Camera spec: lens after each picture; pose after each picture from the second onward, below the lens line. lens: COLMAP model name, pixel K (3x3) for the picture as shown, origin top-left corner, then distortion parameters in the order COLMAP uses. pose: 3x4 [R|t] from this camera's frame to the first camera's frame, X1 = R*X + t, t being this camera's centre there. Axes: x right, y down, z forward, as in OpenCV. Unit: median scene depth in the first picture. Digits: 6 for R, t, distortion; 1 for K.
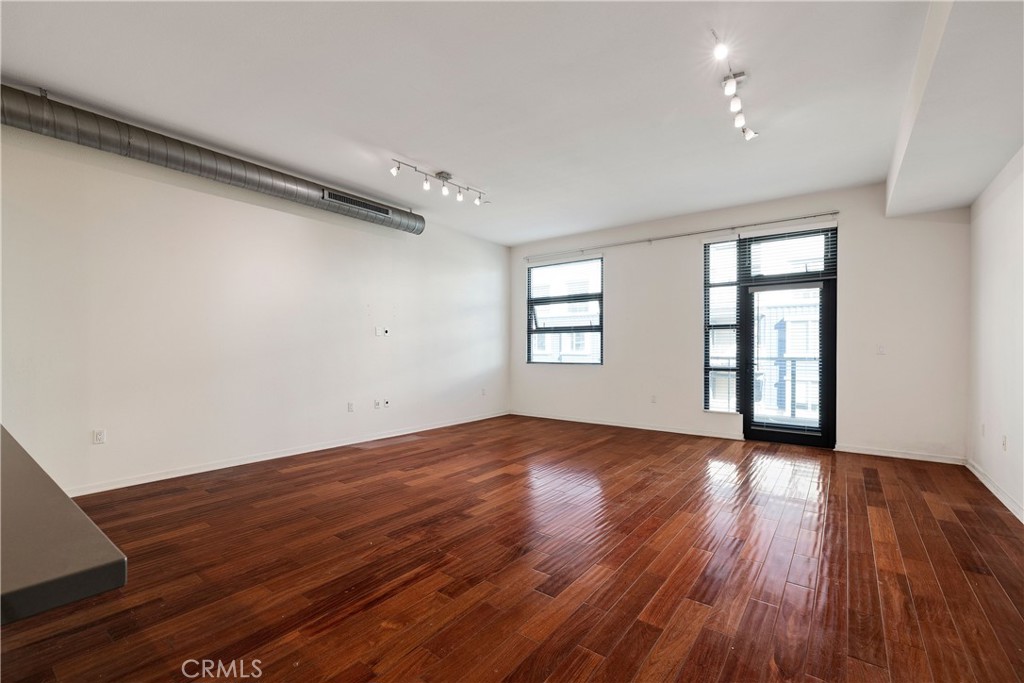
lens RADIAL K [[443.0, 0, 507.0], [0, 443.0, 345.1], [0, 0, 1]] dist [-0.002263, -0.001268]
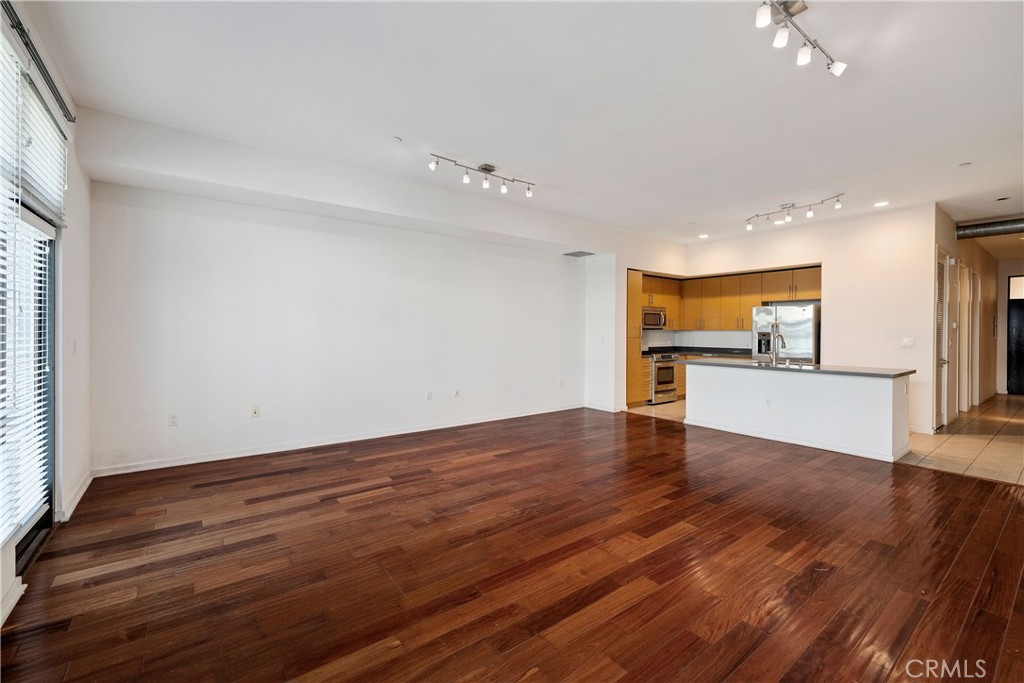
lens RADIAL K [[421.4, 0, 512.3], [0, 421.4, 333.5], [0, 0, 1]] dist [-0.001181, -0.000039]
pose [[-0.959762, -0.006494, 0.280739, 0.020629], [-0.006330, 0.999979, 0.001491, -0.037180], [-0.280743, -0.000346, -0.959783, 2.813741]]
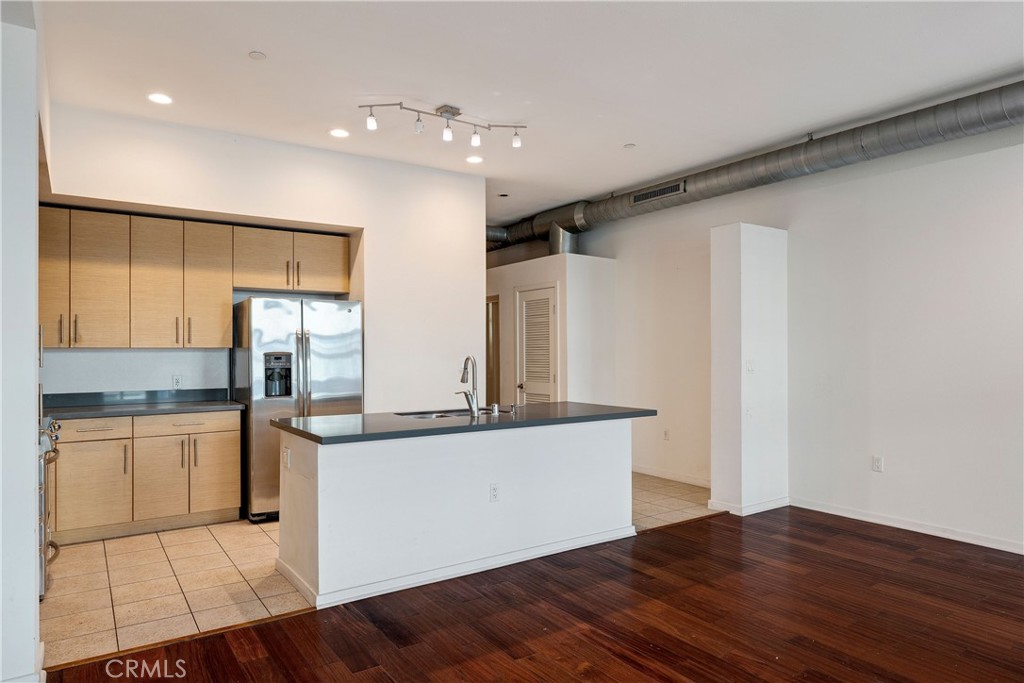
lens RADIAL K [[641.9, 0, 513.3], [0, 641.9, 347.8], [0, 0, 1]] dist [-0.000563, -0.005087]
pose [[-0.320772, -0.004841, -0.947144, 0.865437], [0.007231, 0.999945, -0.007560, -0.047425], [0.947129, -0.009273, -0.320719, 1.006869]]
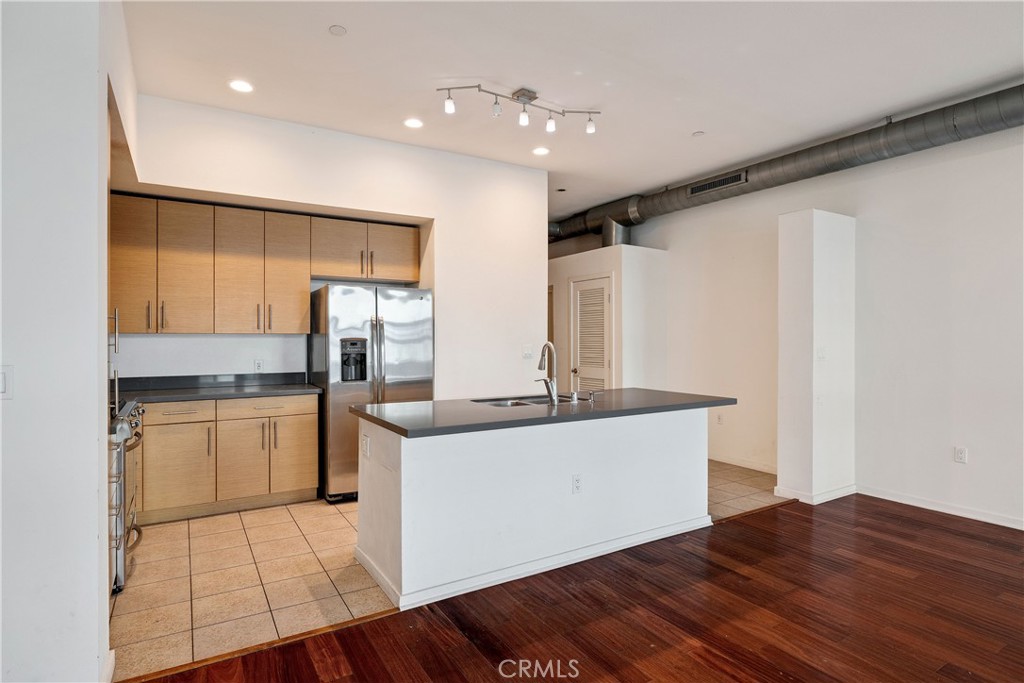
lens RADIAL K [[543.3, 0, 512.7], [0, 543.3, 339.4], [0, 0, 1]] dist [-0.005416, -0.001007]
pose [[-0.368393, 0.001474, -0.929669, 0.640401], [0.003611, 0.999993, 0.000154, -0.048660], [0.929663, -0.003301, -0.368396, 0.788598]]
